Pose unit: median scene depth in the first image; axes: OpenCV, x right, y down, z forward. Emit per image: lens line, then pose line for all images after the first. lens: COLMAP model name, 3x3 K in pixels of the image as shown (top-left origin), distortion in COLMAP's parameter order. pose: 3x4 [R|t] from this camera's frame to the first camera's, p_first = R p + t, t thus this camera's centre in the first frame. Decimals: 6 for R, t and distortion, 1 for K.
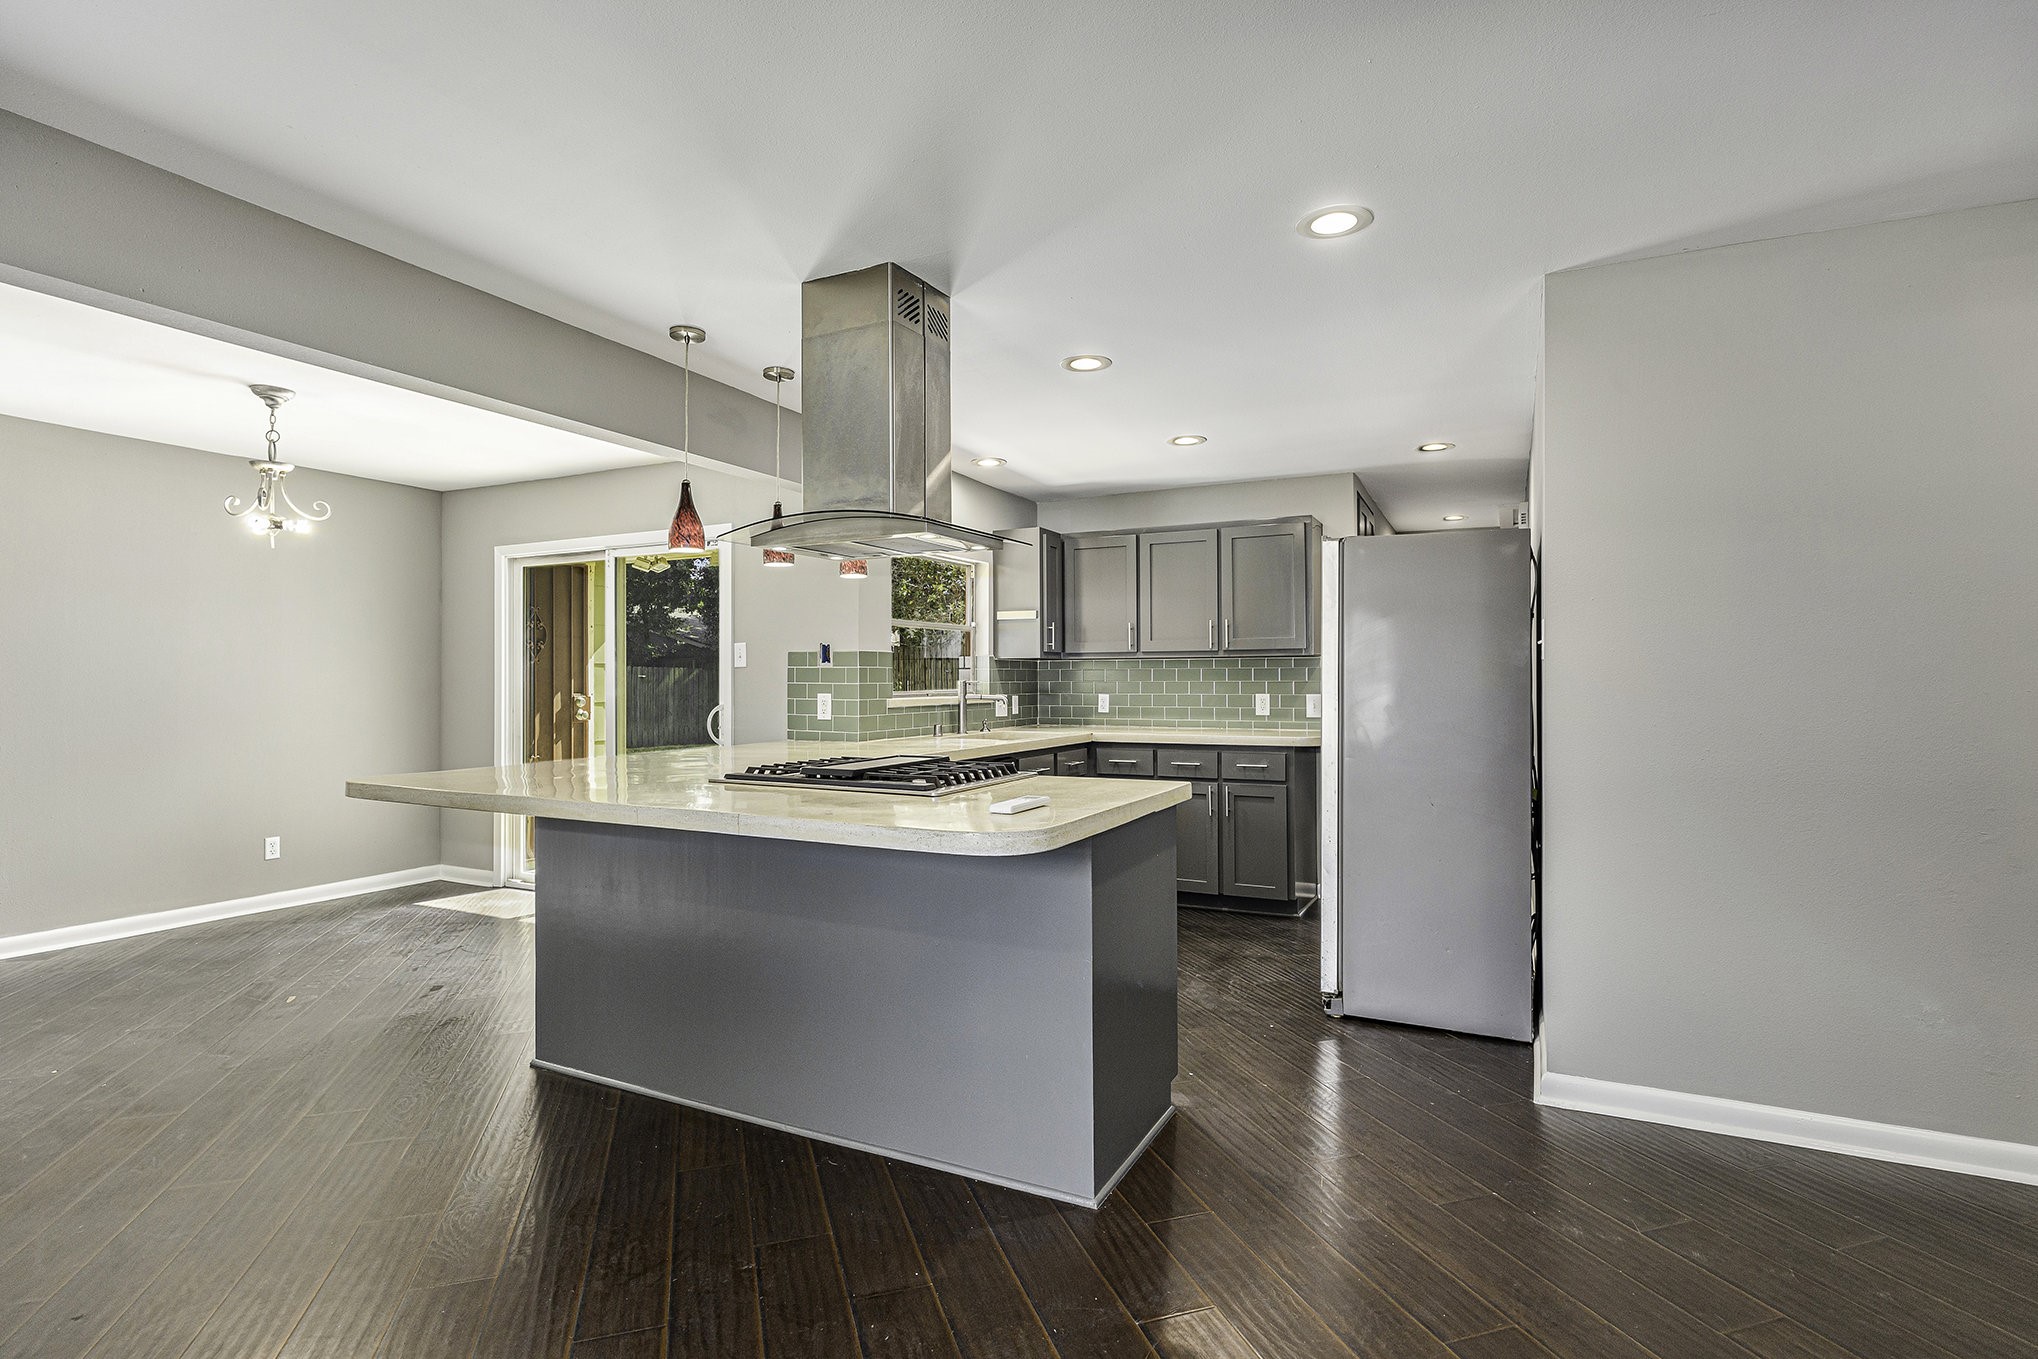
lens RADIAL K [[998.4, 0, 1024.1], [0, 998.4, 681.6], [0, 0, 1]] dist [-0.004343, -0.000435]
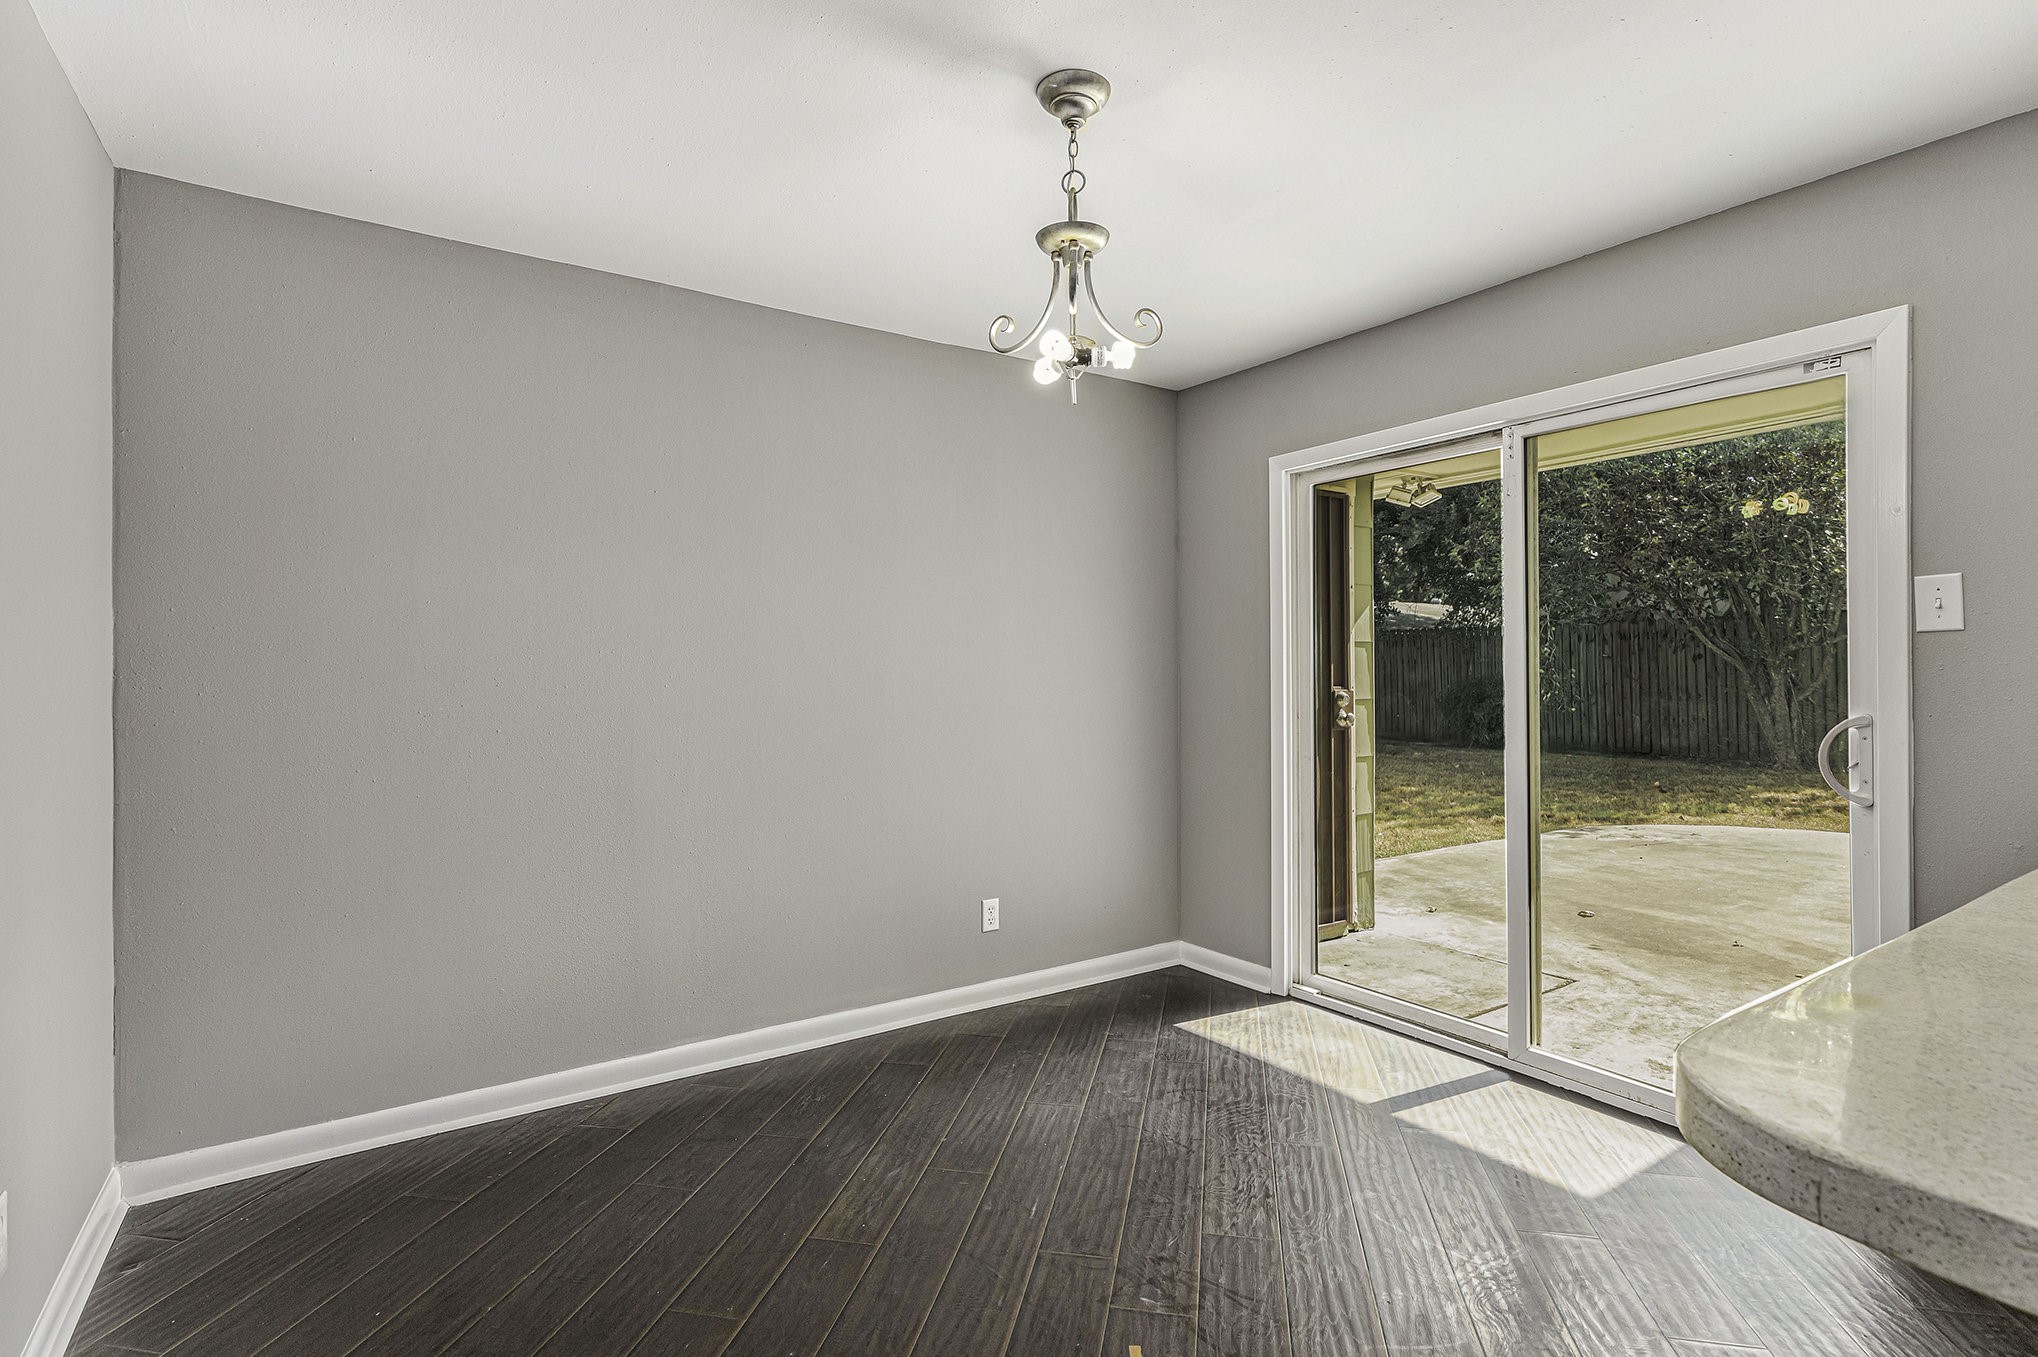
lens RADIAL K [[998.4, 0, 1042.4], [0, 998.4, 641.1], [0, 0, 1]] dist [-0.004343, -0.000435]
pose [[0.880245, -0.019105, -0.474135, -0.358544], [0.005110, 0.999513, -0.030789, 0.001311], [0.474492, 0.024679, 0.879914, 0.372165]]
